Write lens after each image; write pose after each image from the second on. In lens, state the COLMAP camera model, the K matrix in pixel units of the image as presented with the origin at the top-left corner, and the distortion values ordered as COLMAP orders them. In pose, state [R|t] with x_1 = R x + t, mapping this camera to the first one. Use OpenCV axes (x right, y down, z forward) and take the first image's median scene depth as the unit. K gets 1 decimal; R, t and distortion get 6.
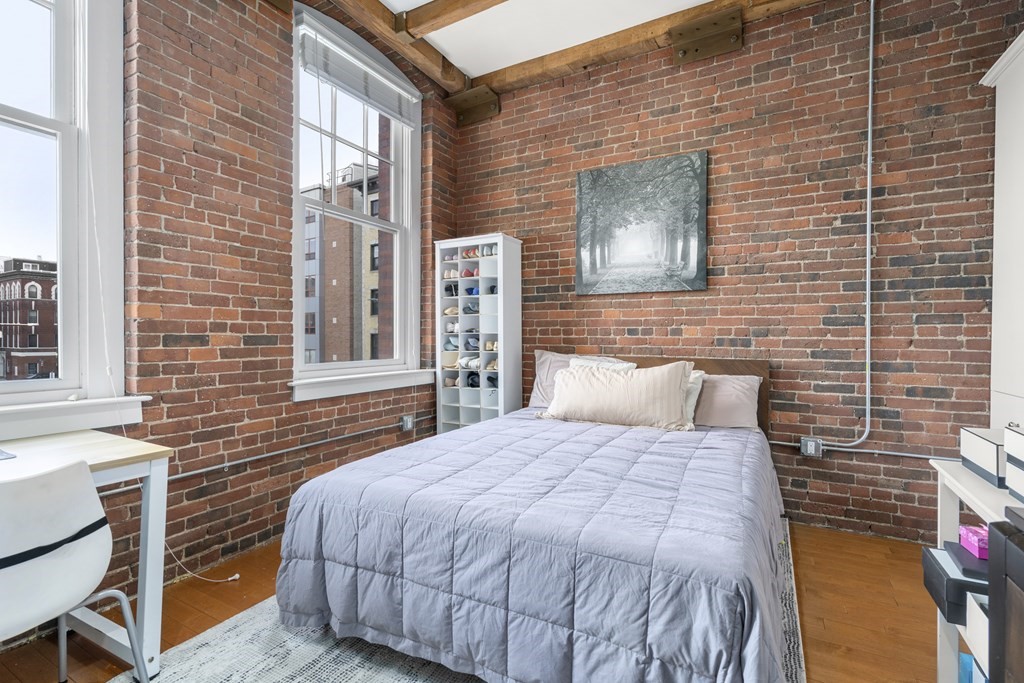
lens RADIAL K [[474.7, 0, 512.0], [0, 474.7, 341.5], [0, 0, 1]] dist [-0.001307, 0.000705]
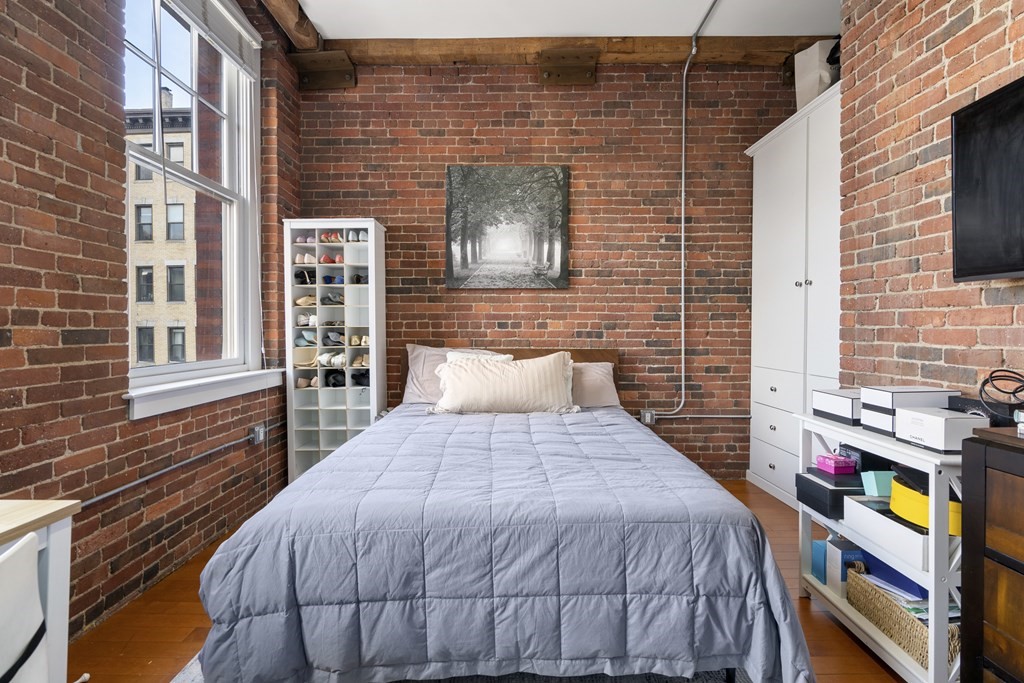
lens RADIAL K [[475.4, 0, 512.1], [0, 475.4, 337.0], [0, 0, 1]] dist [-0.003716, 0.001431]
pose [[0.874894, -0.010390, 0.484202, -0.303707], [0.008225, 0.999944, 0.006594, -0.001322], [-0.484244, -0.001786, 0.874931, 0.076544]]
